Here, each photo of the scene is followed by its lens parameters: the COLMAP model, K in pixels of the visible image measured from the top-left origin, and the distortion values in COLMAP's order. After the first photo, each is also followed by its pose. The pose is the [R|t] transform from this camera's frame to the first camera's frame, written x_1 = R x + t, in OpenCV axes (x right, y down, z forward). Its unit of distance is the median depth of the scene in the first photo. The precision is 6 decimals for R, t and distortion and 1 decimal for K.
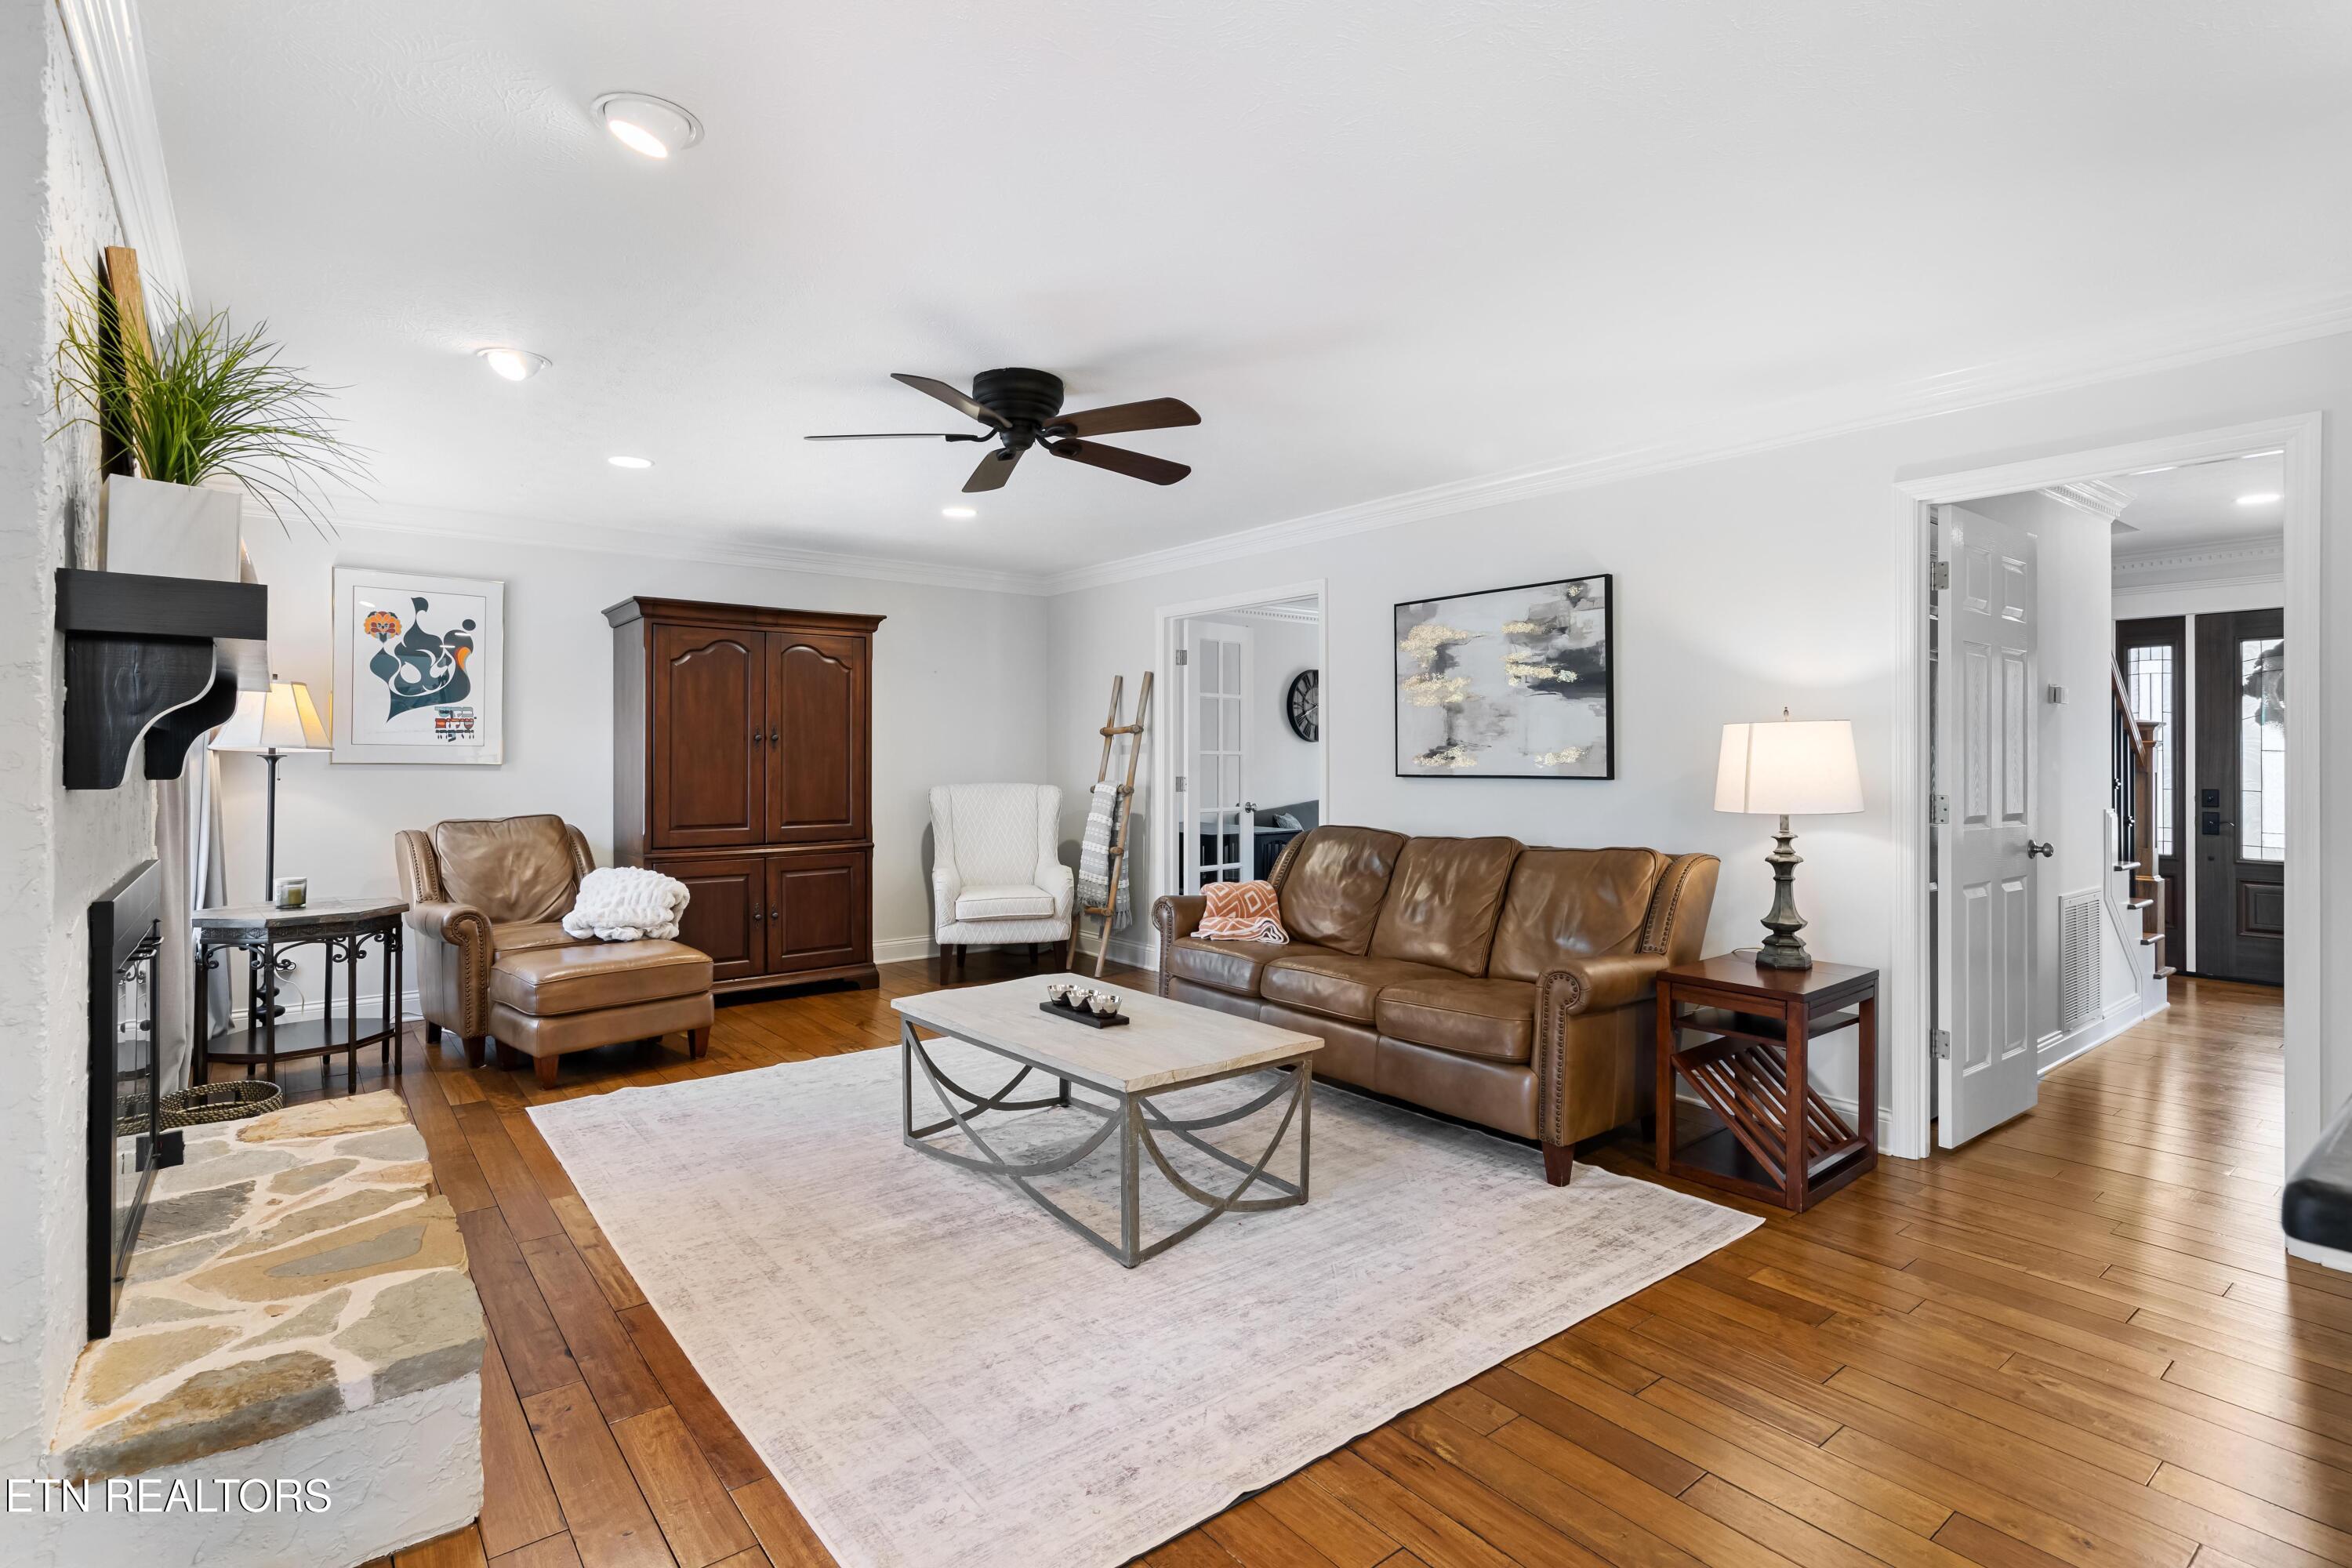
lens RADIAL K [[1136.2, 0, 1185.1], [0, 1136.2, 757.7], [0, 0, 1]] dist [-0.001822, -0.000316]
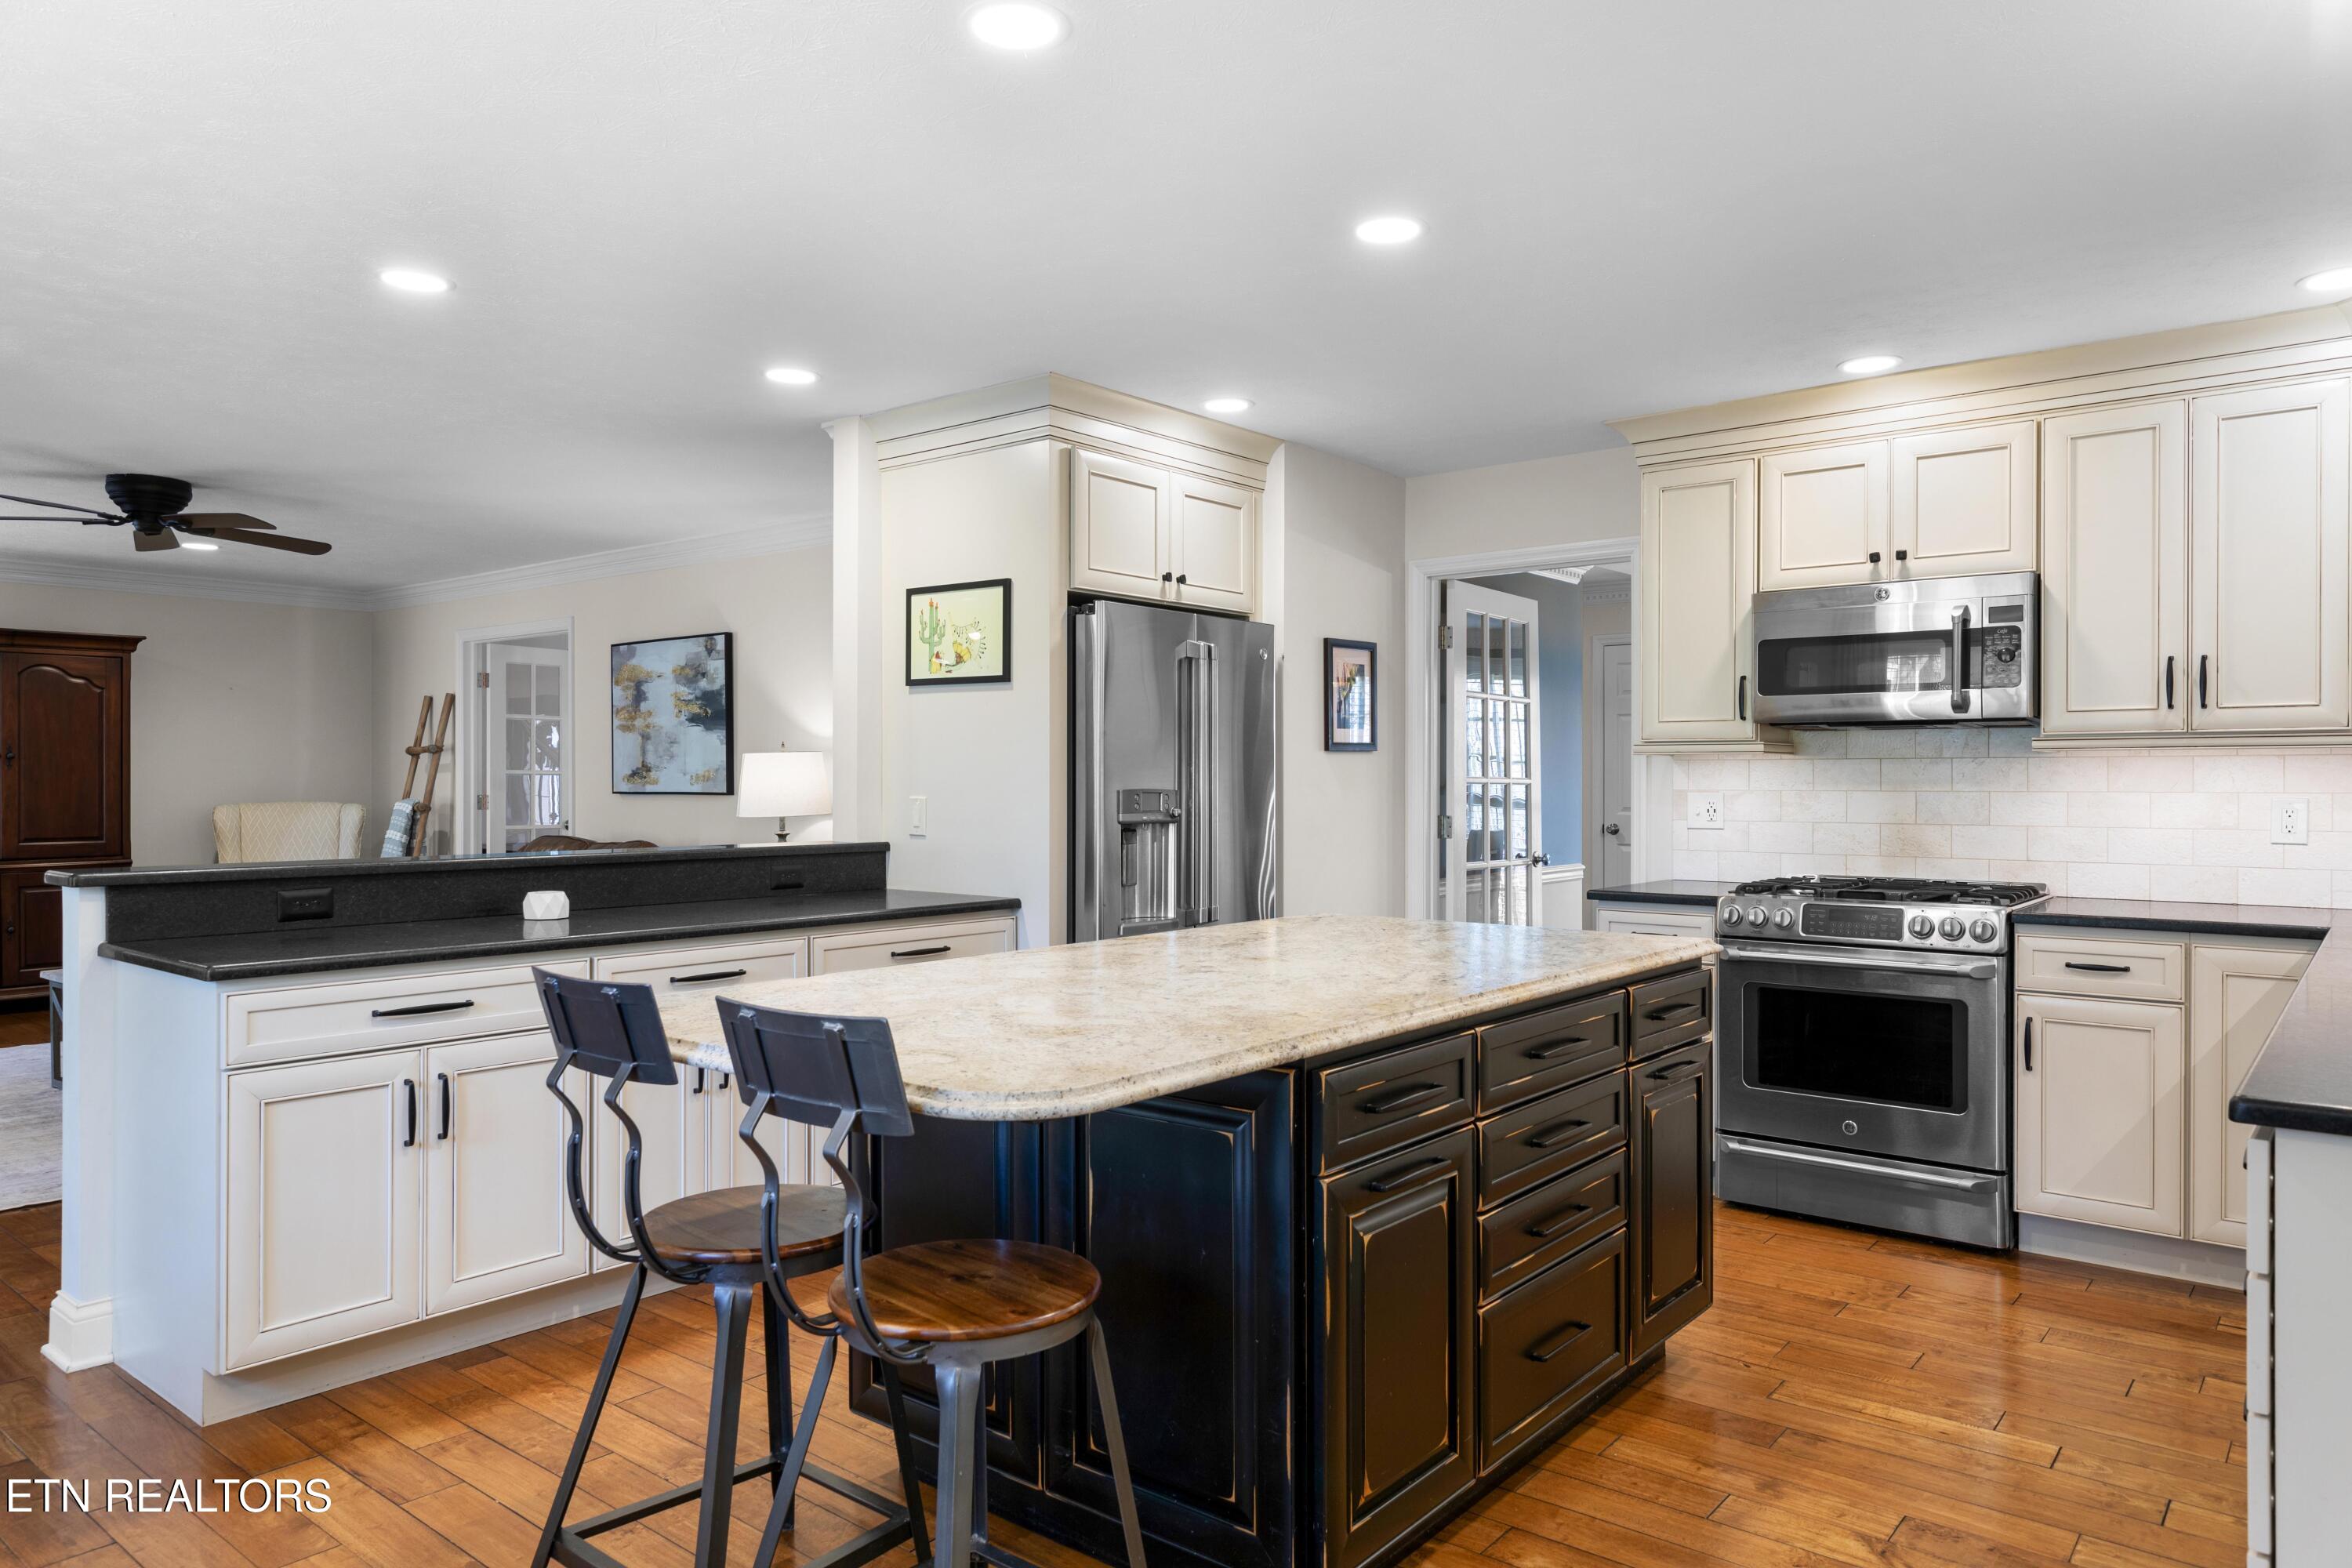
lens RADIAL K [[1490.0, 0, 1176.0], [0, 1490.0, 784.0], [0, 0, 1]] dist [-0.004534, -0.001326]
pose [[0.976241, 0.002737, 0.216672, 0.430972], [-0.003611, 0.999987, 0.003635, -0.000808], [-0.216659, -0.004331, 0.976238, -0.622074]]
